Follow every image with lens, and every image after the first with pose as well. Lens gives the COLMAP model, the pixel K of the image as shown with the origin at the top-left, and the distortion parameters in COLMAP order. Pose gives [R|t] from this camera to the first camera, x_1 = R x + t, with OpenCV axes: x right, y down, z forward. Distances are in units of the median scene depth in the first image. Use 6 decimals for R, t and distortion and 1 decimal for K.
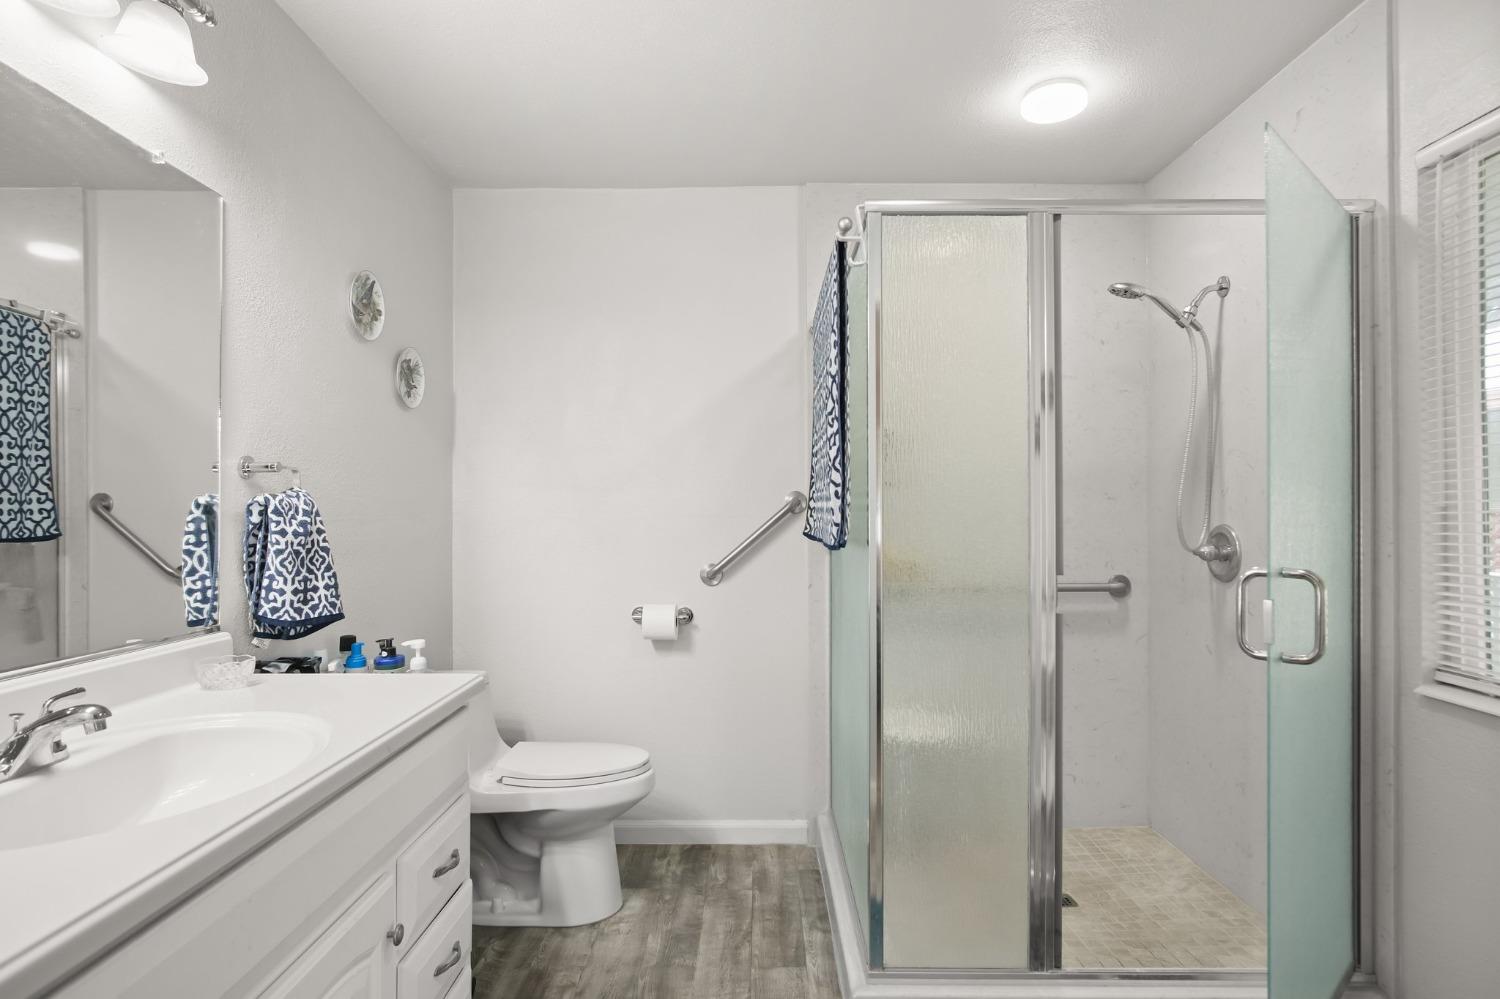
lens RADIAL K [[809.7, 0, 750.7], [0, 809.7, 512.8], [0, 0, 1]] dist [-0.013154, 0.001887]
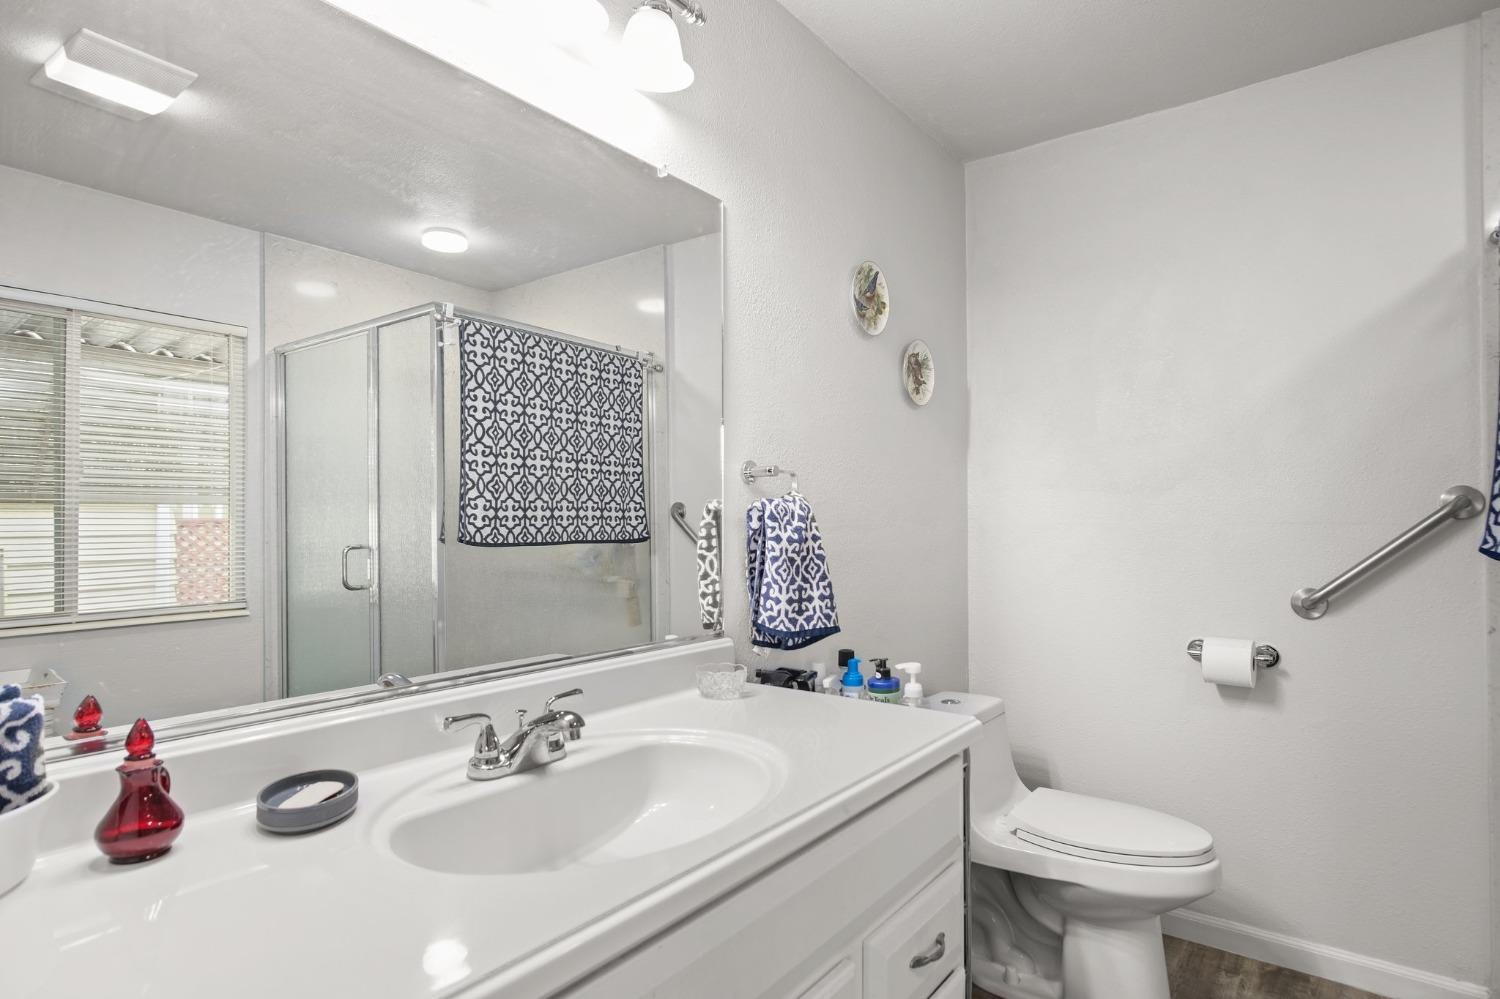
lens RADIAL K [[809.7, 0, 750.7], [0, 809.7, 512.8], [0, 0, 1]] dist [-0.013154, 0.001887]
pose [[0.800531, -0.005421, -0.599266, -0.027109], [0.000263, 0.999962, -0.008696, 0.001790], [0.599291, 0.006804, 0.800502, 0.195633]]
